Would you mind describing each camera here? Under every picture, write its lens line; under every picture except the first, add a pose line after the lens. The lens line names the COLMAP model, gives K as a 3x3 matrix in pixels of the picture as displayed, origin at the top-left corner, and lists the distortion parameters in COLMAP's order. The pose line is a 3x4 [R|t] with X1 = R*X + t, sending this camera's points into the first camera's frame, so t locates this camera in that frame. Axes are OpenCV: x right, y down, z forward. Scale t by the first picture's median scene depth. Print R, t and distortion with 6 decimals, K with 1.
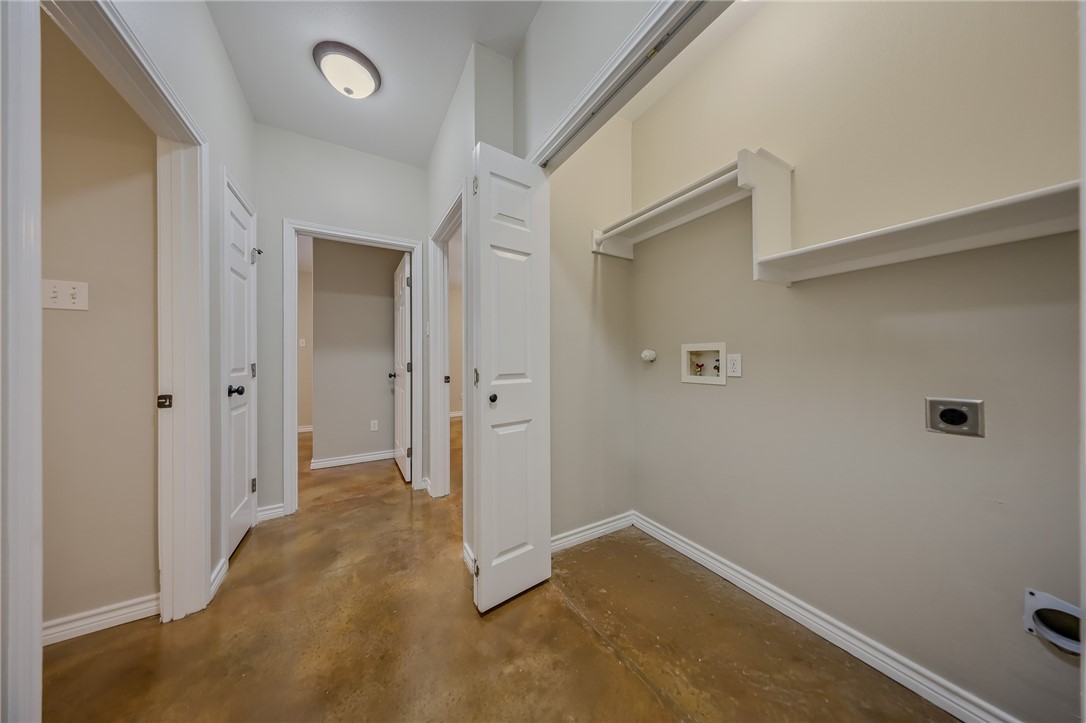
lens RADIAL K [[319.0, 0, 546.9], [0, 319.0, 363.6], [0, 0, 1]] dist [-0.000335, -0.000041]
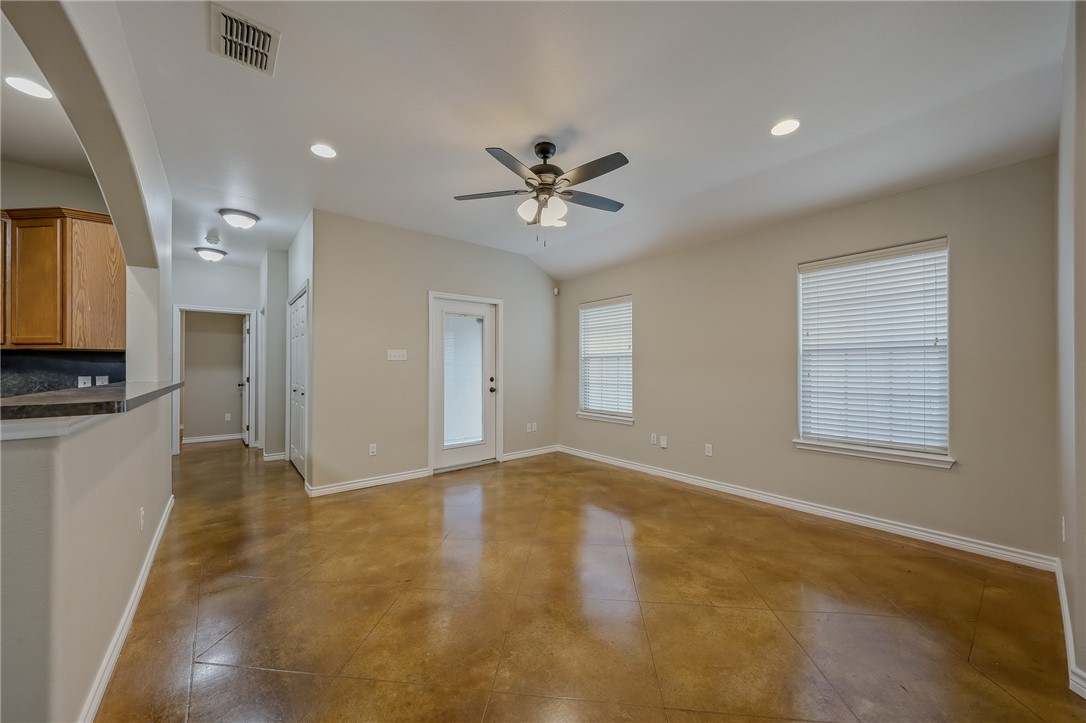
lens RADIAL K [[395.8, 0, 544.0], [0, 395.8, 366.3], [0, 0, 1]] dist [-0.001036, -0.000254]
pose [[0.989766, 0.001479, 0.142691, 0.879706], [0.001473, 0.999787, -0.020580, -0.015071], [-0.142691, 0.020580, 0.989553, -1.406278]]
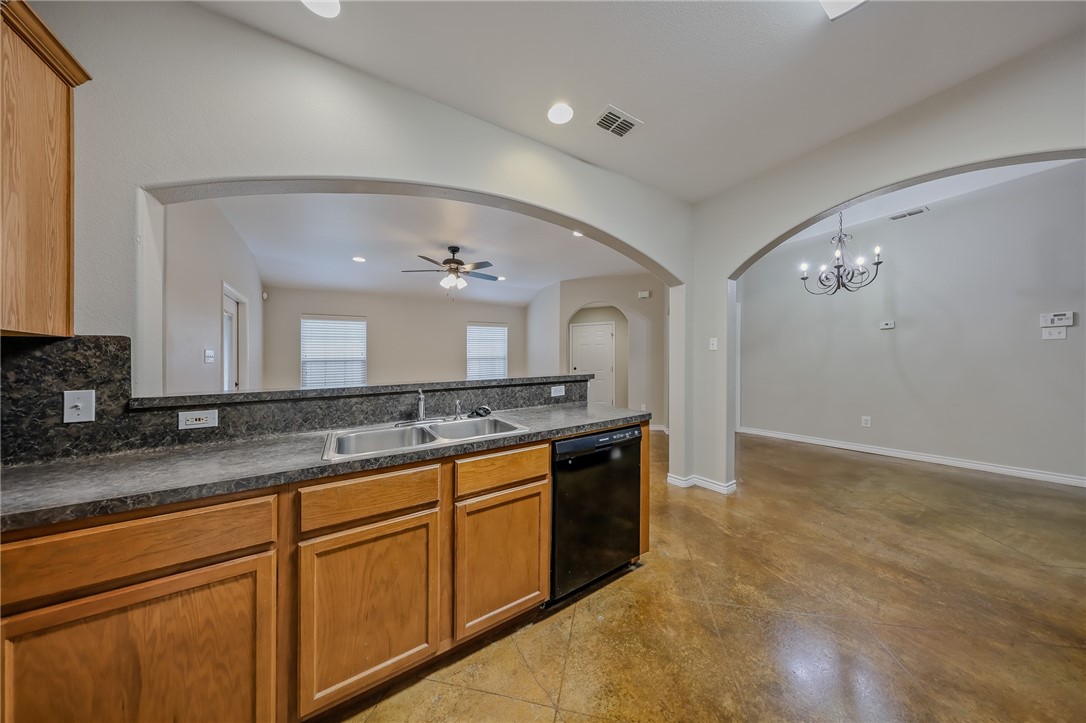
lens RADIAL K [[319.0, 0, 546.9], [0, 319.0, 363.6], [0, 0, 1]] dist [-0.000335, -0.000041]
pose [[-0.023667, 0.002110, 0.999718, -0.488609], [0.044156, 0.999024, -0.001063, -0.019572], [-0.998744, 0.044118, -0.023737, -0.842313]]
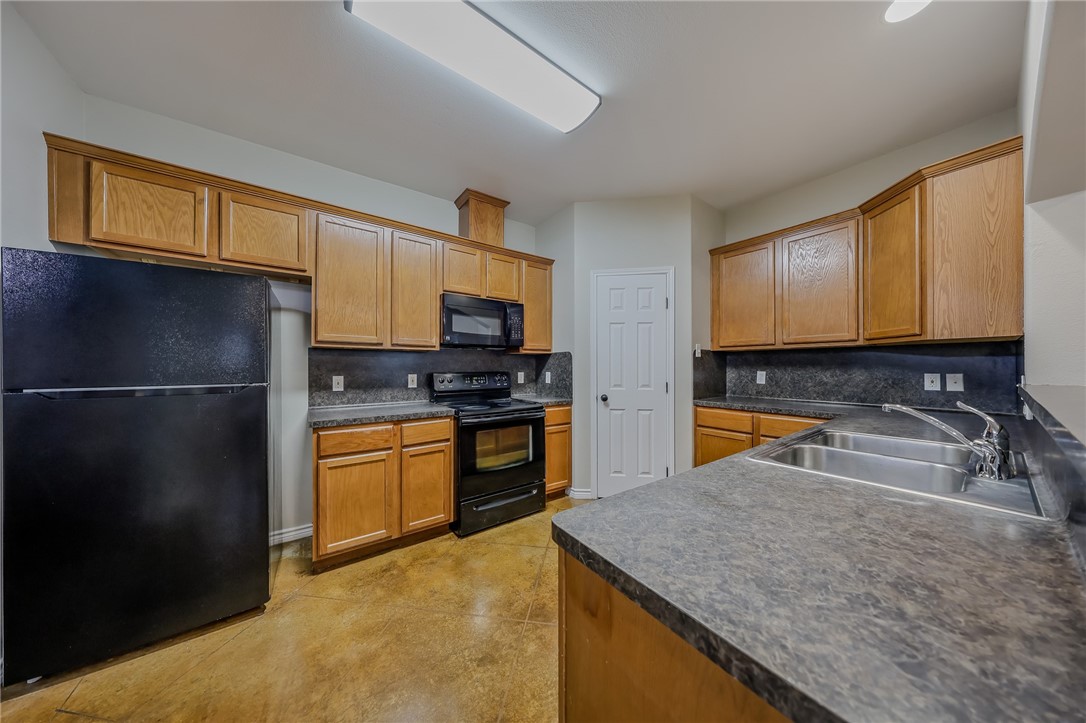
lens RADIAL K [[326.2, 0, 547.2], [0, 326.2, 365.3], [0, 0, 1]] dist [-0.000693, -0.000015]
pose [[0.092117, 0.000840, -0.995748, 0.434975], [-0.014392, 0.999896, -0.000488, -0.018165], [0.995644, 0.014376, 0.092120, -1.096794]]
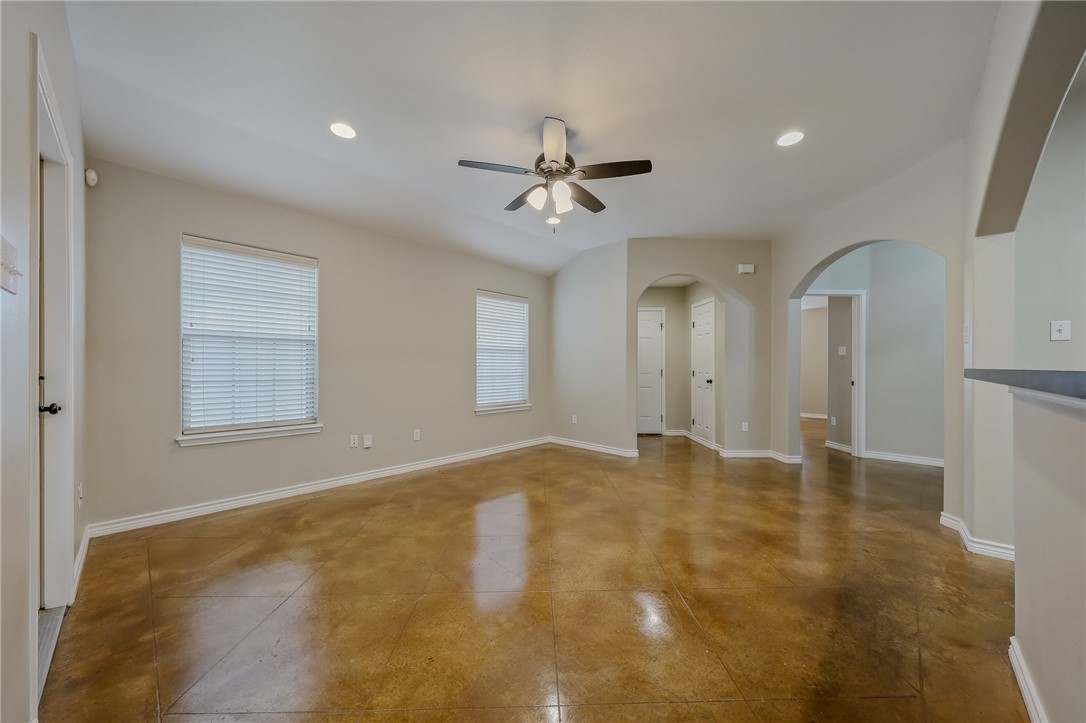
lens RADIAL K [[381.7, 0, 545.8], [0, 381.7, 368.6], [0, 0, 1]] dist [-0.000359, -0.000024]
pose [[-0.274582, -0.000739, 0.961563, 0.109009], [0.014072, 0.999890, 0.004787, 0.001067], [-0.961461, 0.014846, -0.274542, -0.149571]]
